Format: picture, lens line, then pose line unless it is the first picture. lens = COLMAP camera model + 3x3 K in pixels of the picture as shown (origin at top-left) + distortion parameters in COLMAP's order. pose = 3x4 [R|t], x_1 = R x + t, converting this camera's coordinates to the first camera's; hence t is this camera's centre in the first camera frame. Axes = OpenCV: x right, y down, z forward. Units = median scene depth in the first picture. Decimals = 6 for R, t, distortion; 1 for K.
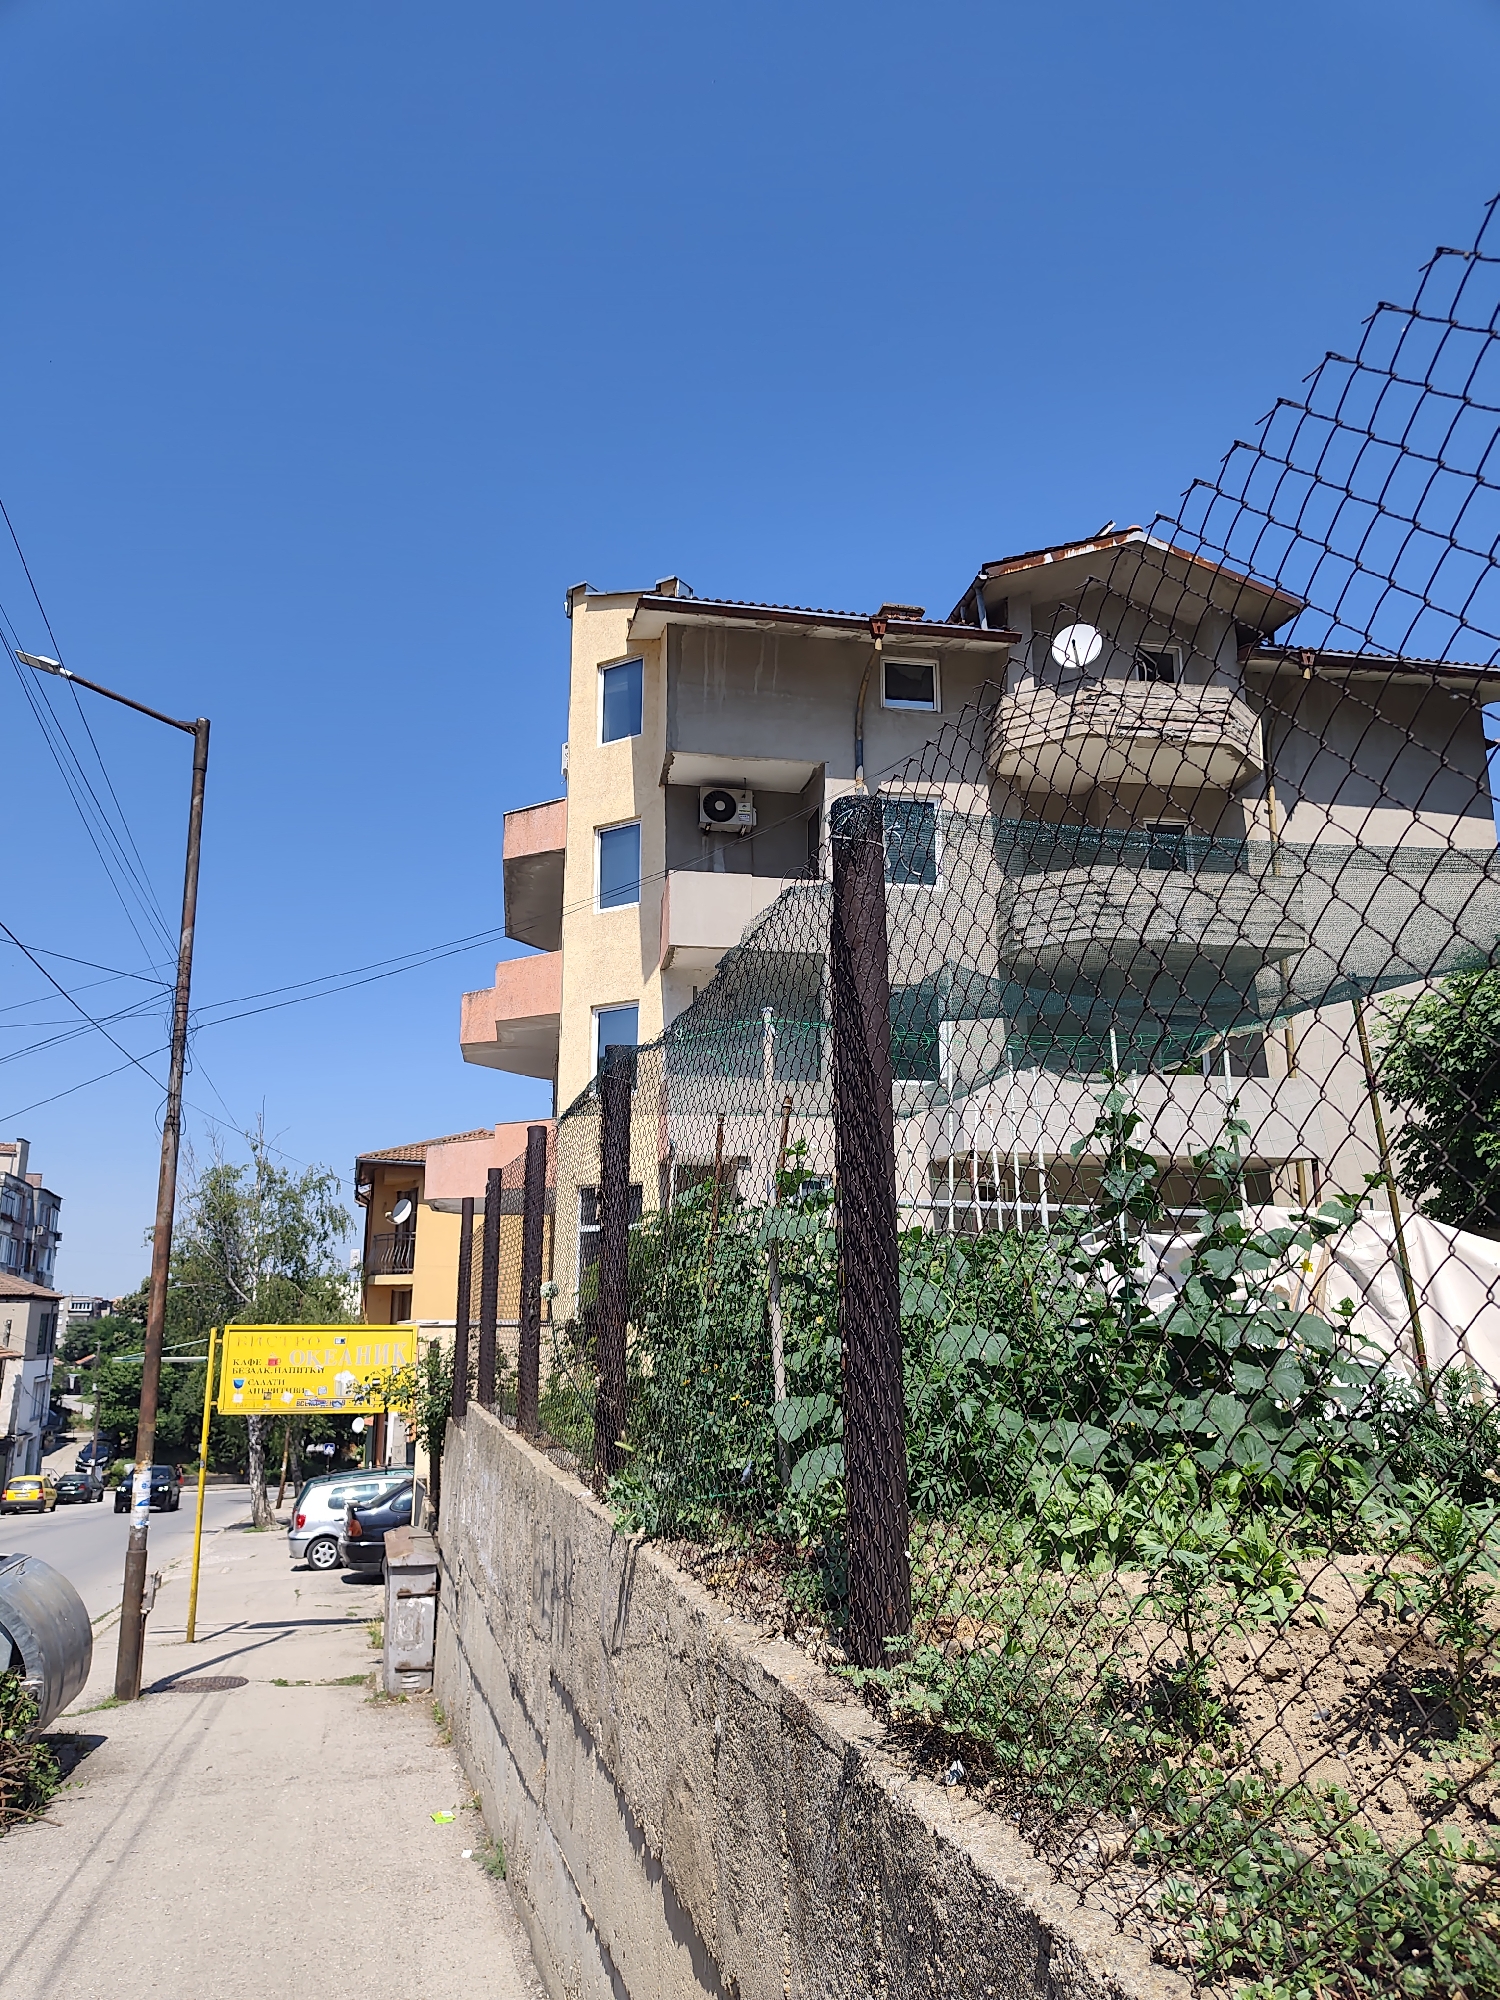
lens RADIAL K [[1452.8, 0, 750.0], [0, 1452.8, 1000.0], [0, 0, 1]] dist [0.117345, -0.203757]
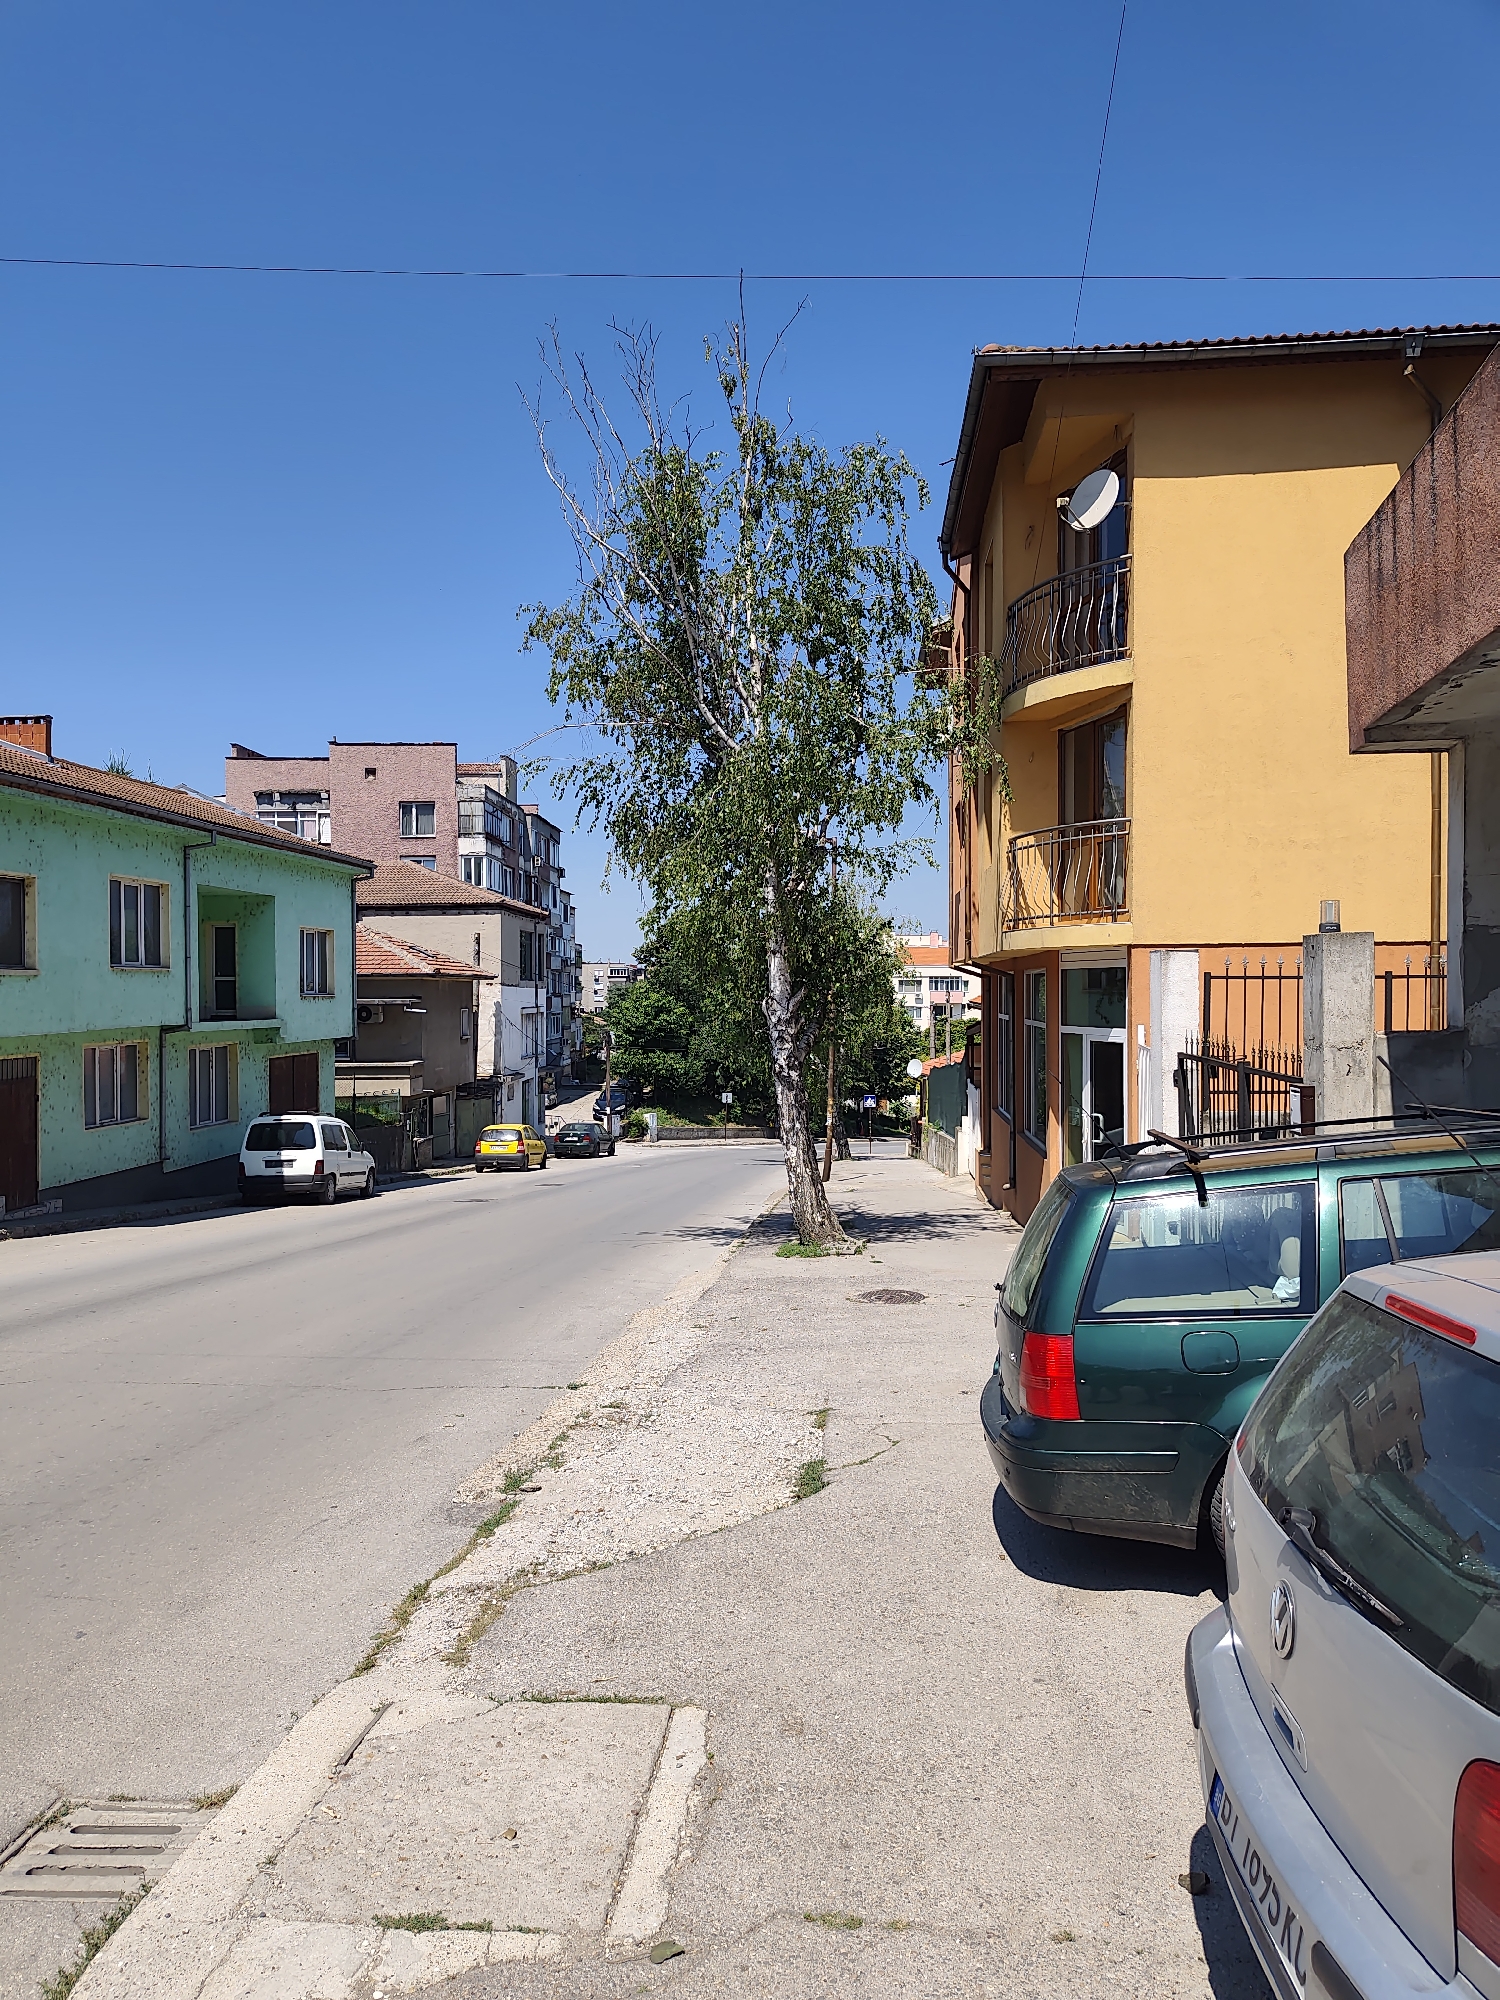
lens RADIAL K [[1452.8, 0, 750.0], [0, 1452.8, 1000.0], [0, 0, 1]] dist [0.117345, -0.203757]
pose [[0.944777, -0.006279, -0.327654, -0.105832], [0.077486, 0.975747, 0.204727, 0.100640], [0.318422, -0.218810, 0.922350, 0.312397]]
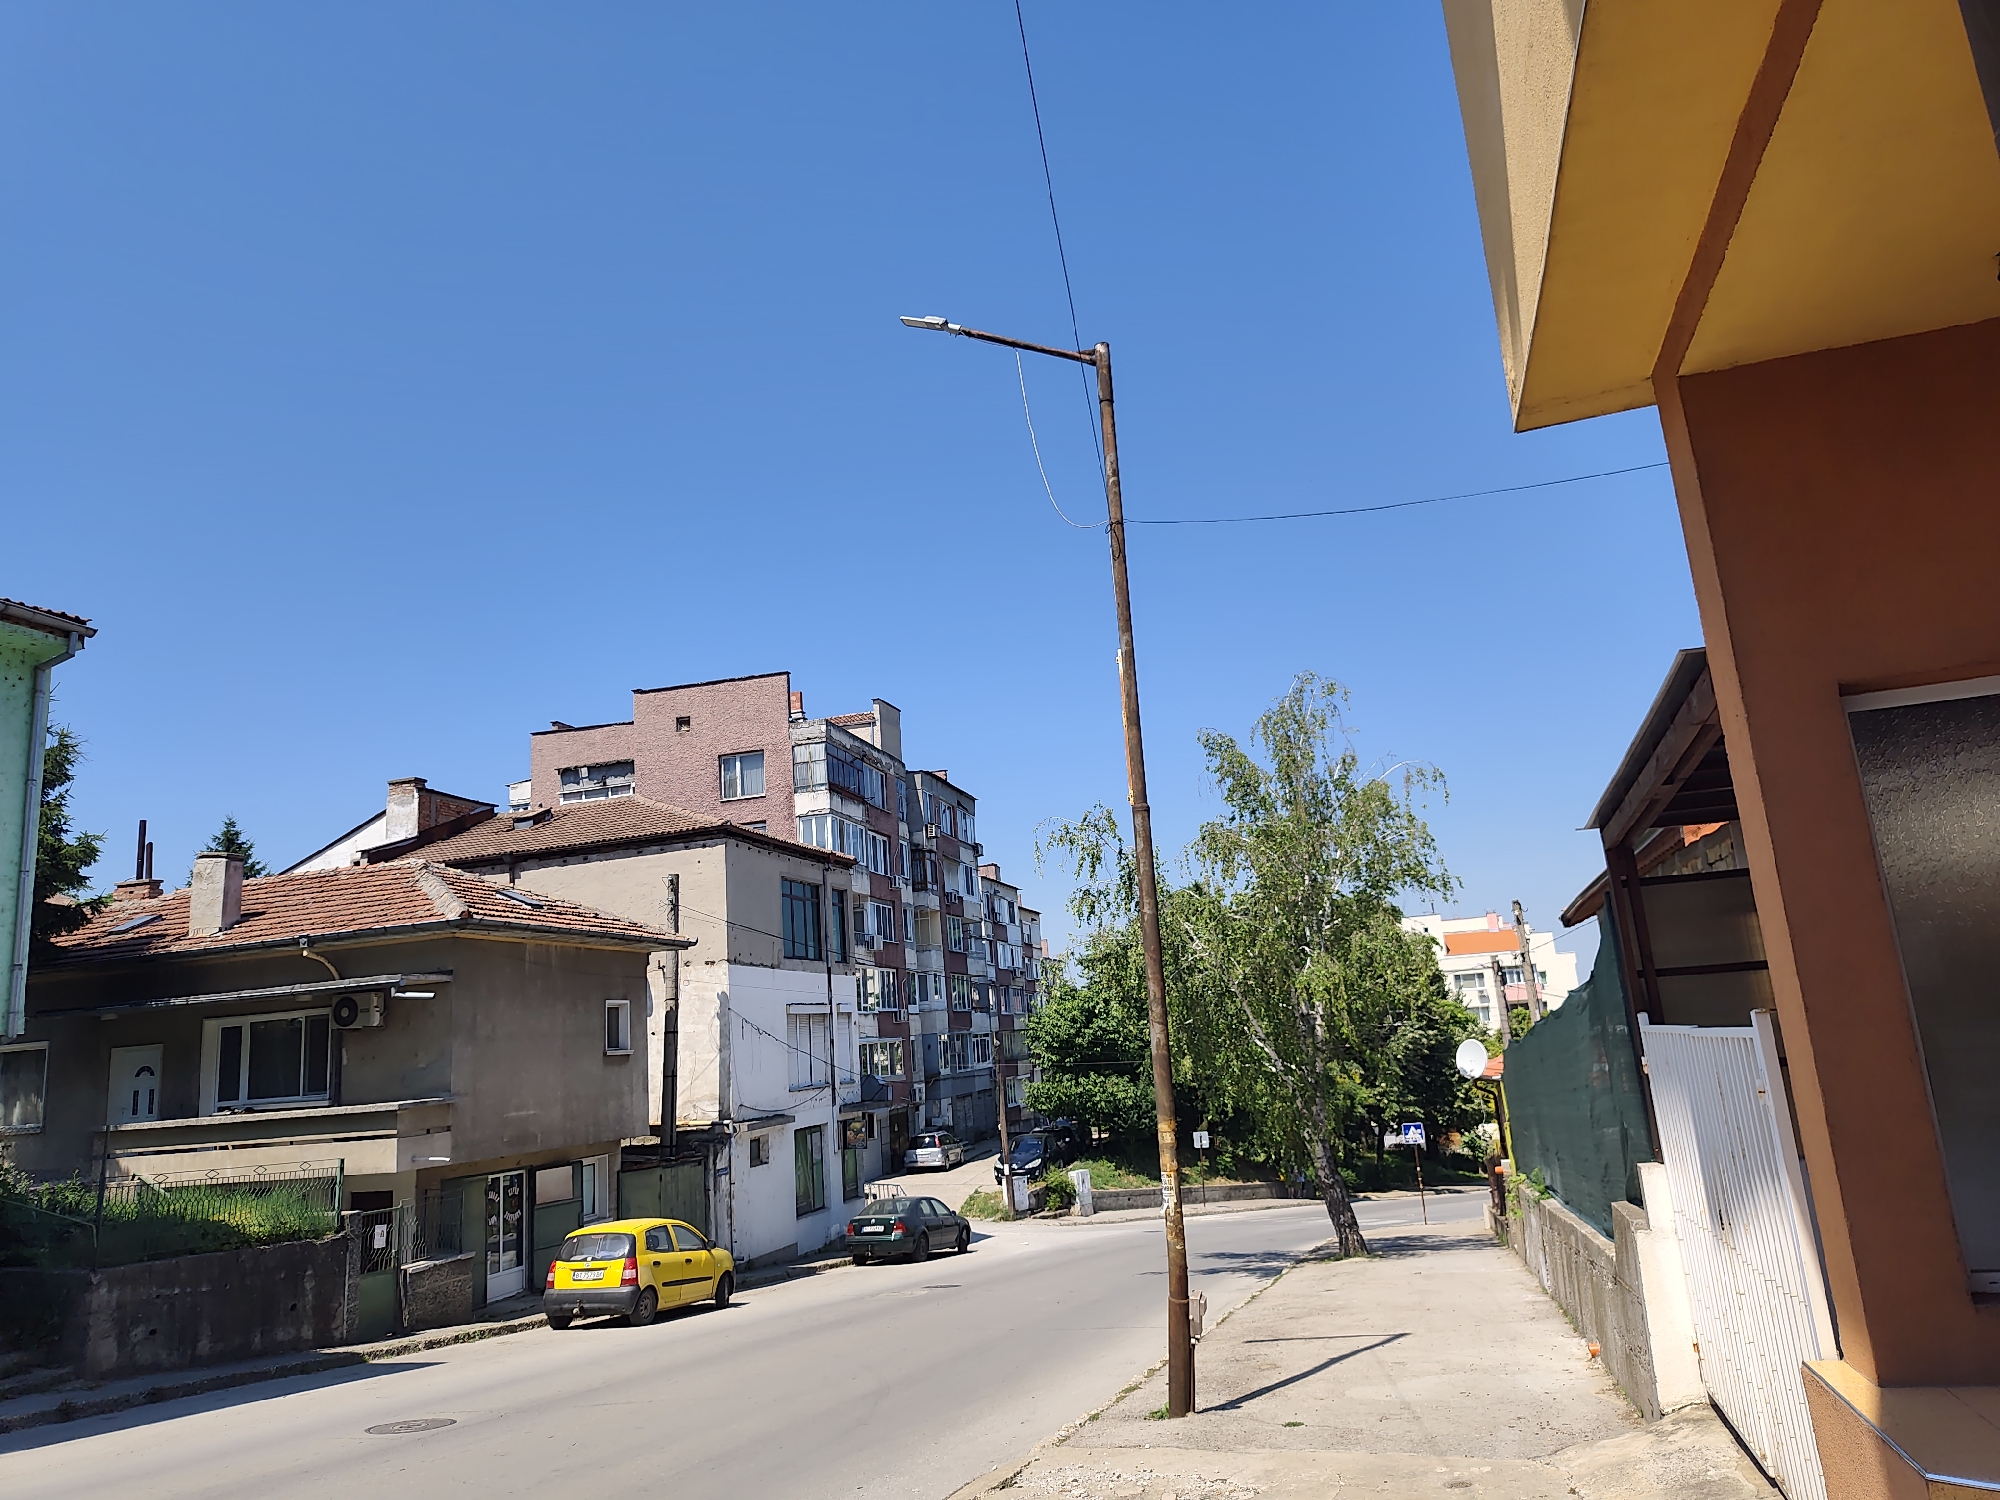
lens RADIAL K [[1452.8, 0, 1003.7], [0, 1452.8, 721.7], [0, 0, 1]] dist [0.117345, -0.203757]
pose [[0.858967, -0.176481, -0.480657, -0.177058], [0.183662, 0.982452, -0.032507, 0.200285], [0.477959, -0.060356, 0.876306, 0.637488]]
